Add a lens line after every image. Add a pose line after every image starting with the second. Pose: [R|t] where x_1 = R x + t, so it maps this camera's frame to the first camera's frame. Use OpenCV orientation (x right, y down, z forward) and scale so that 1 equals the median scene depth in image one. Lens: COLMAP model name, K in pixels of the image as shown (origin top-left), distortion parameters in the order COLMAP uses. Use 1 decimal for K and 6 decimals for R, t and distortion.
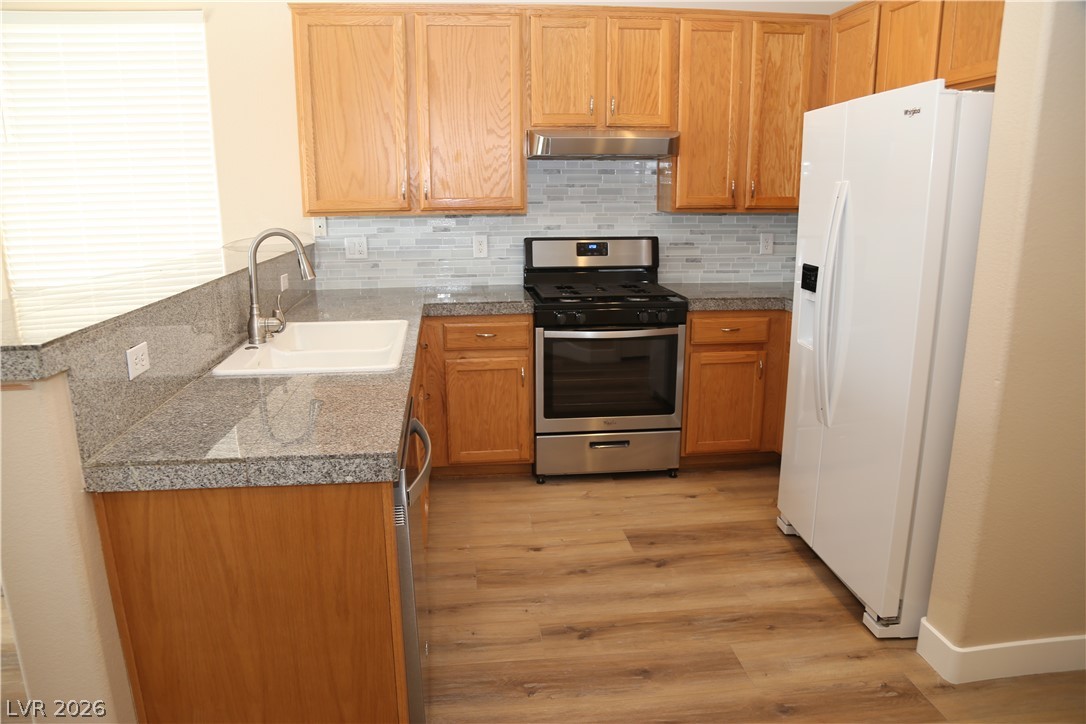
lens RADIAL K [[748.3, 0, 540.9], [0, 748.3, 362.2], [0, 0, 1]] dist [-0.108817, 0.053135]
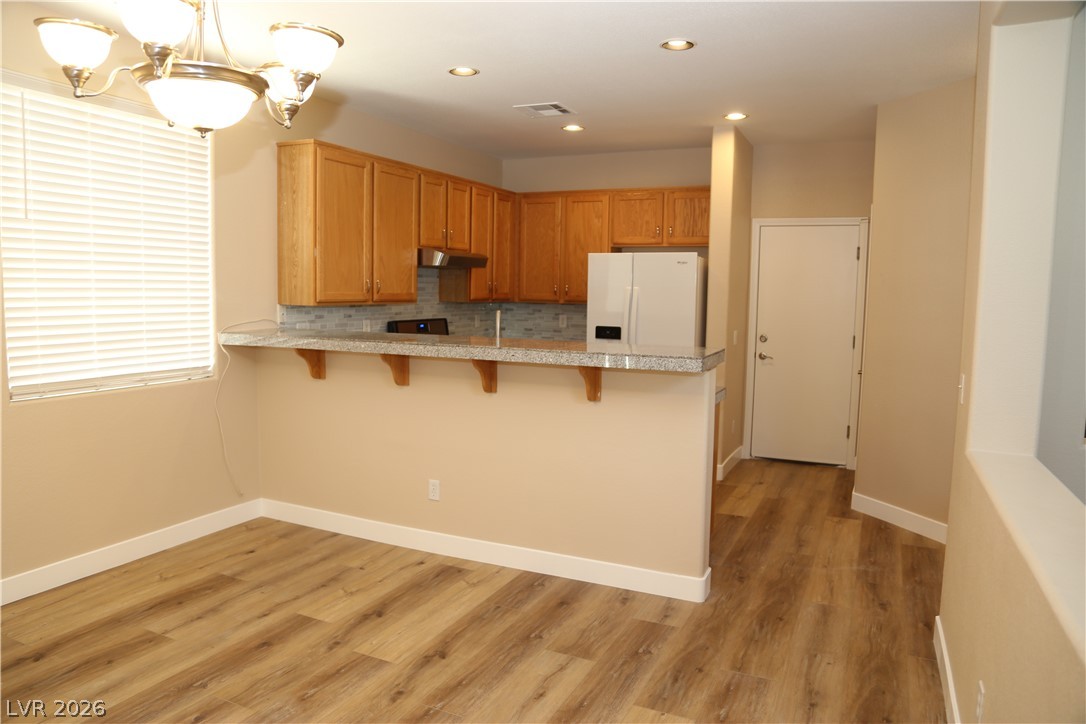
lens RADIAL K [[748.3, 0, 544.4], [0, 748.3, 365.4], [0, 0, 1]] dist [-0.108817, 0.053135]
pose [[0.509718, -0.071921, 0.857330, -1.203504], [0.177553, 0.983842, -0.023029, -0.000893], [-0.841821, 0.163960, 0.514252, 0.053330]]
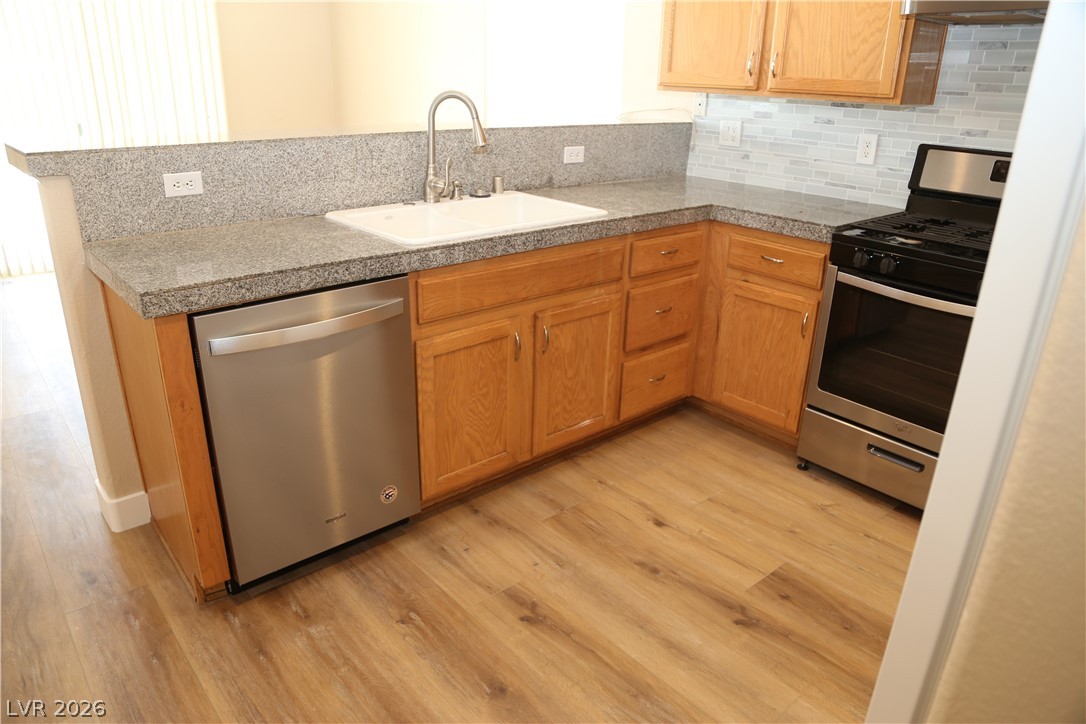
lens RADIAL K [[748.3, 0, 513.4], [0, 748.3, 361.4], [0, 0, 1]] dist [-0.108817, 0.053135]
pose [[0.551057, 0.321442, -0.770072, 0.391691], [-0.208376, 0.946602, 0.246016, -0.066295], [0.808032, 0.024896, 0.588612, 0.328555]]
